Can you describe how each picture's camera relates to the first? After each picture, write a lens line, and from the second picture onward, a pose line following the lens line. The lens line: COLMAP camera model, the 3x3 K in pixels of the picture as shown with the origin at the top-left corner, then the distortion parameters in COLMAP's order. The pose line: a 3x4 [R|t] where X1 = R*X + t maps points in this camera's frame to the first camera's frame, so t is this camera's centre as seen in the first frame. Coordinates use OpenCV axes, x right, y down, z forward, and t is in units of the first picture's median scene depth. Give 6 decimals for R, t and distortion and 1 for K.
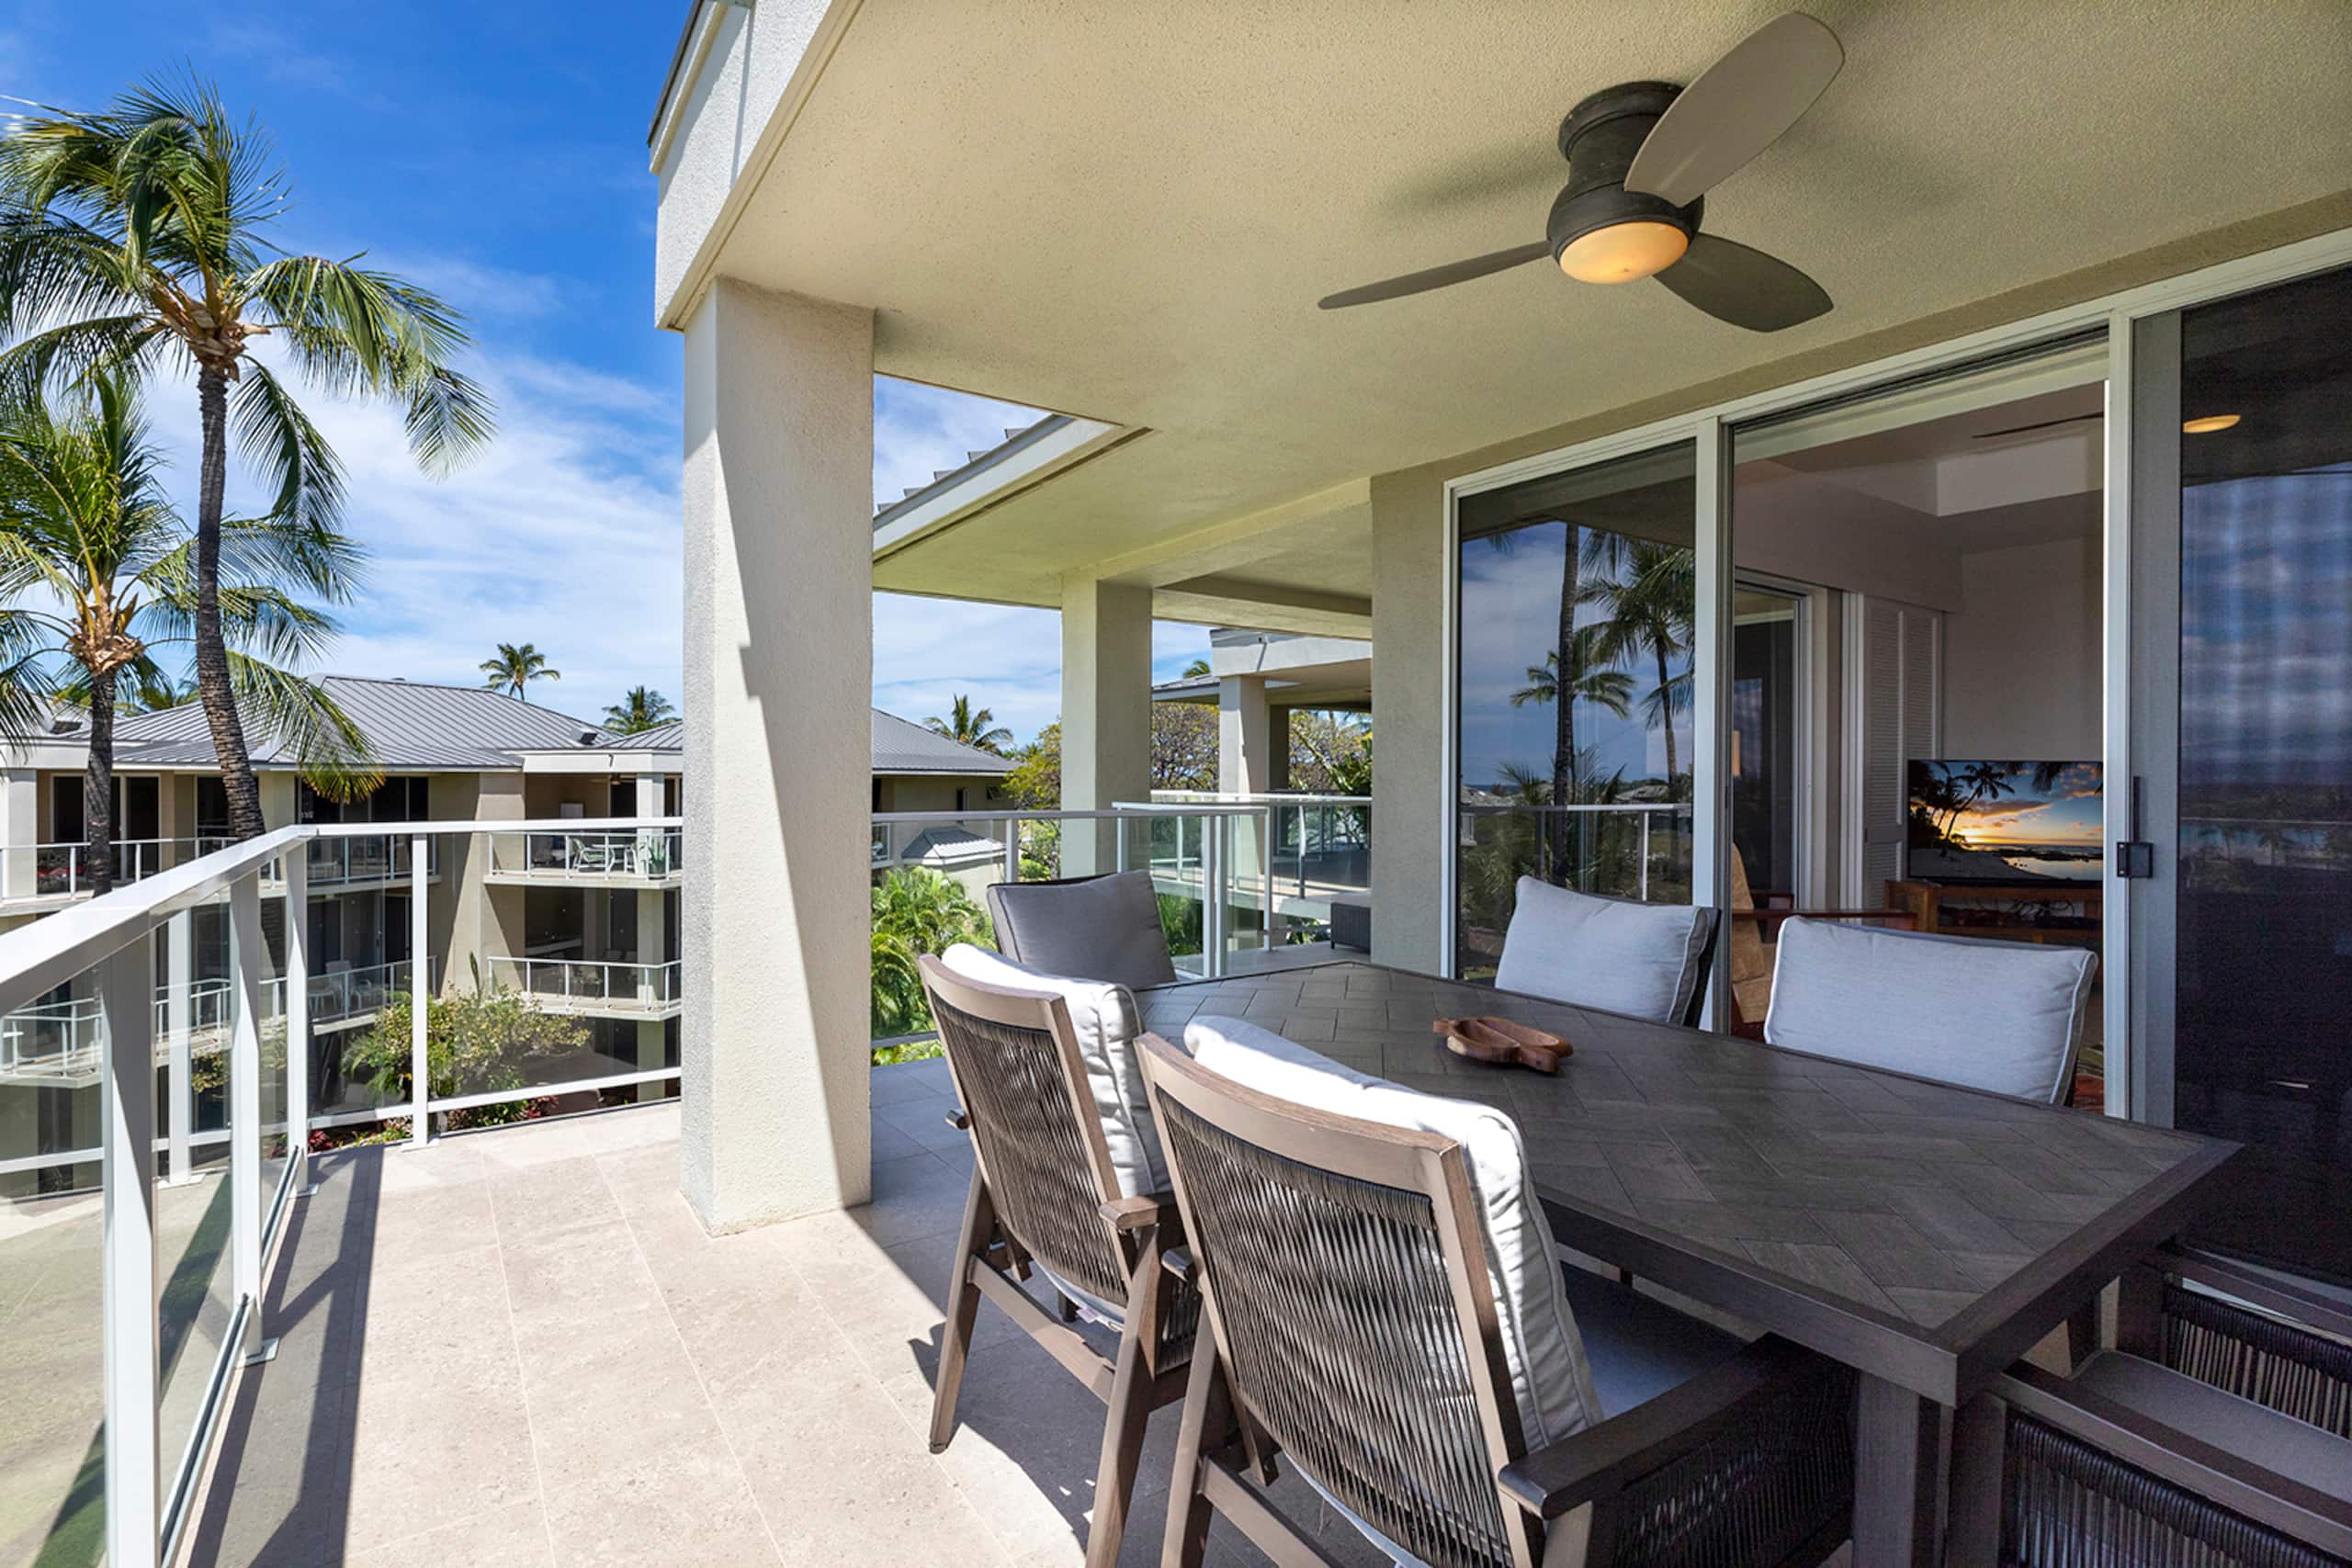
lens RADIAL K [[1090.2, 0, 1153.0], [0, 1090.2, 819.9], [0, 0, 1]] dist [-0.003458, 0.000224]
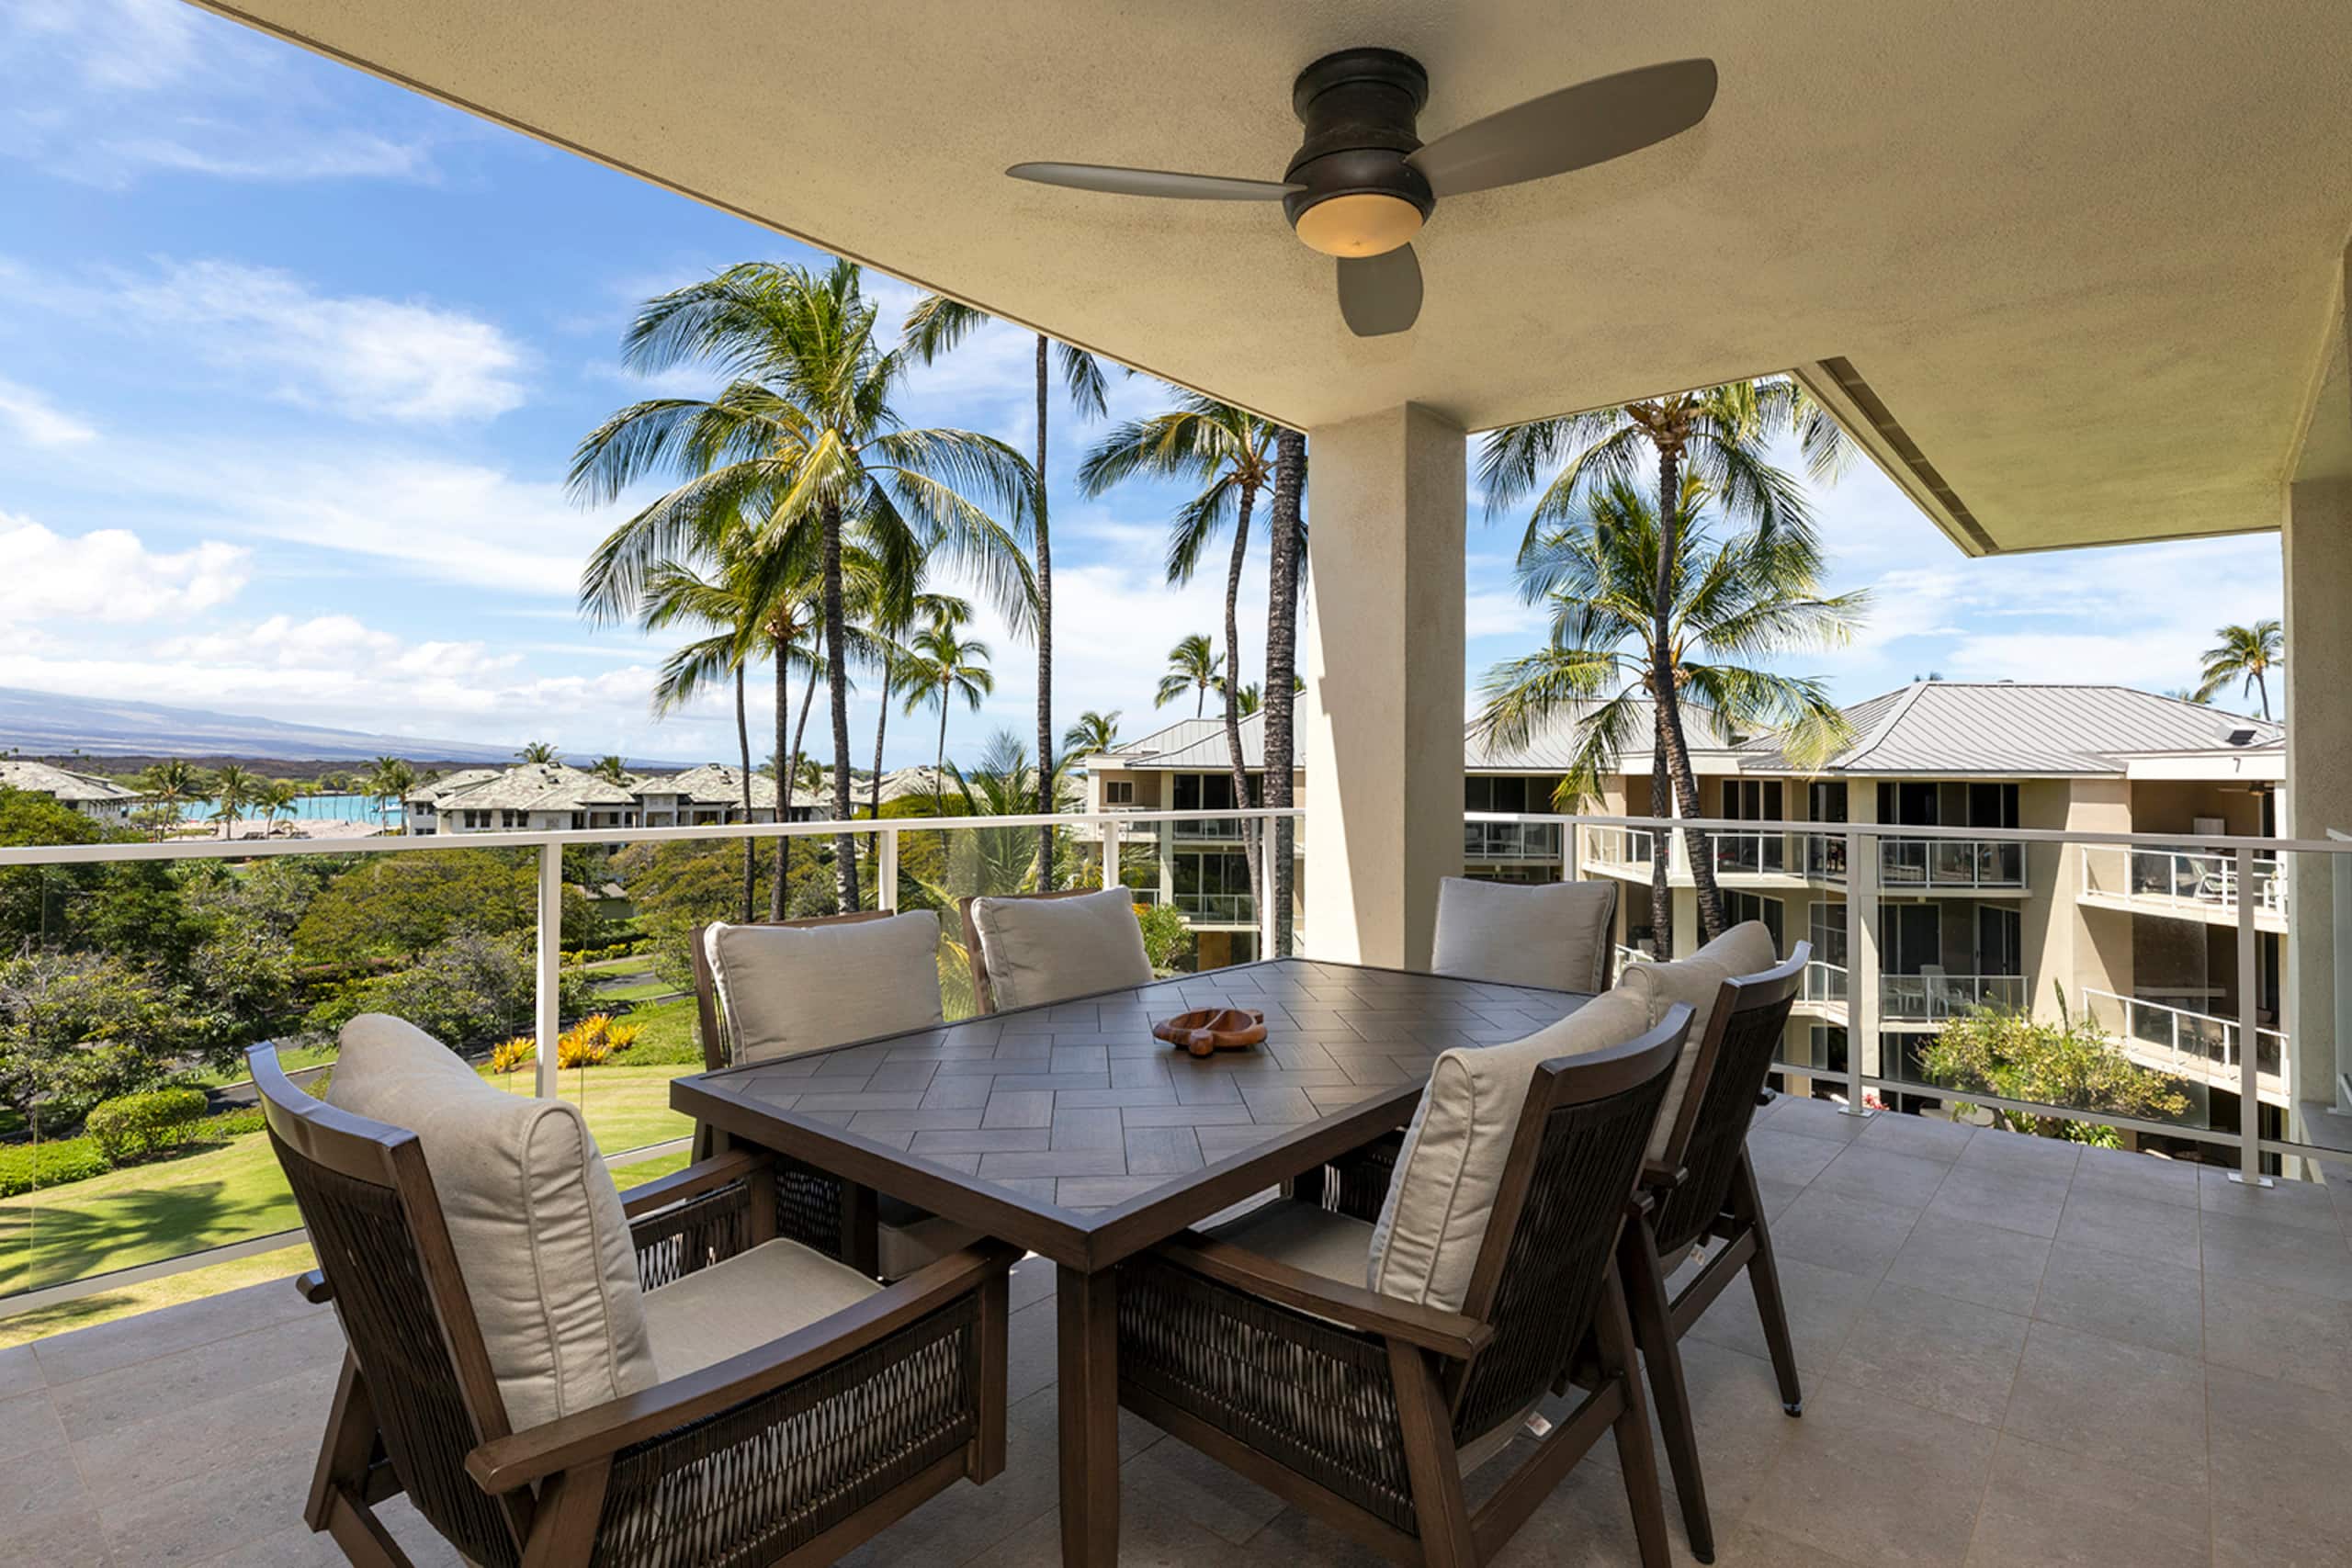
lens RADIAL K [[1156.2, 0, 1202.0], [0, 1156.2, 751.9], [0, 0, 1]] dist [-0.009762, 0.001061]
pose [[0.279819, -0.016545, -0.959910, 0.228191], [-0.048617, 0.998324, -0.031379, -0.002839], [0.958821, 0.055448, 0.278546, 0.103507]]
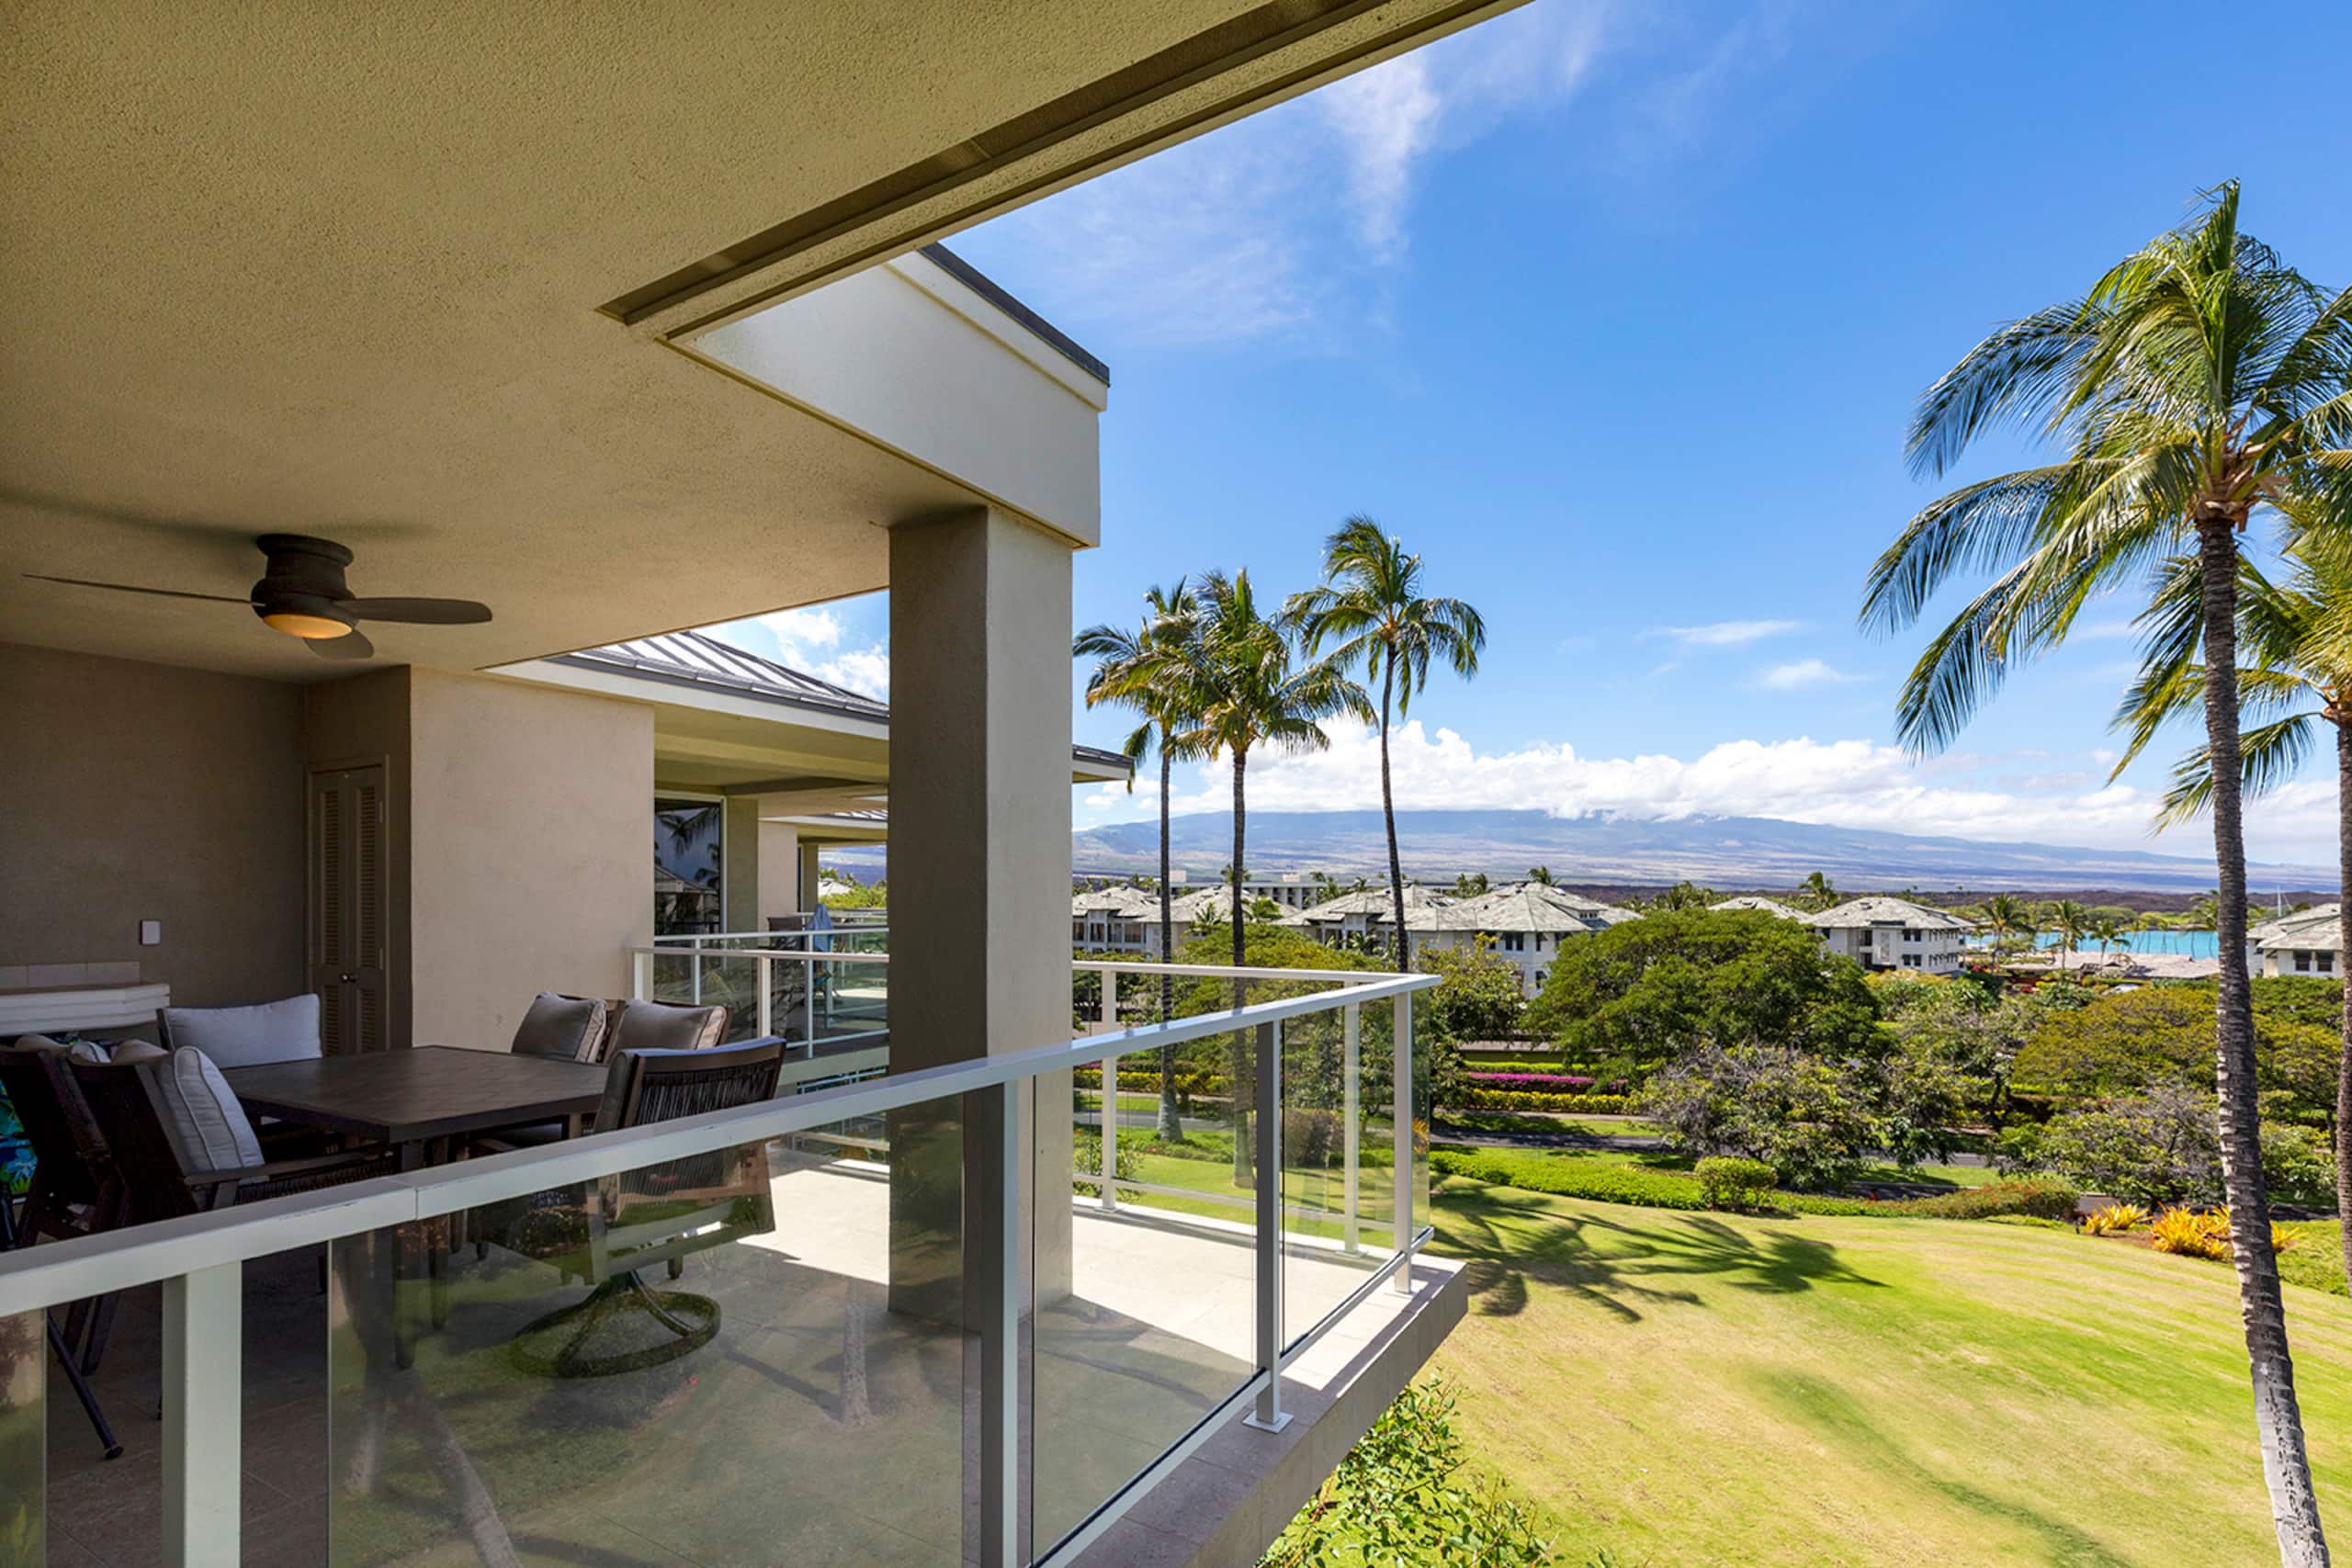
lens RADIAL K [[1090.2, 0, 1149.1], [0, 1090.2, 894.1], [0, 0, 1]] dist [-0.003458, 0.000224]
pose [[-0.908488, -0.004397, -0.417888, -0.017593], [-0.021837, 0.999078, 0.036961, -0.033255], [0.417340, 0.042704, -0.907746, 0.580787]]
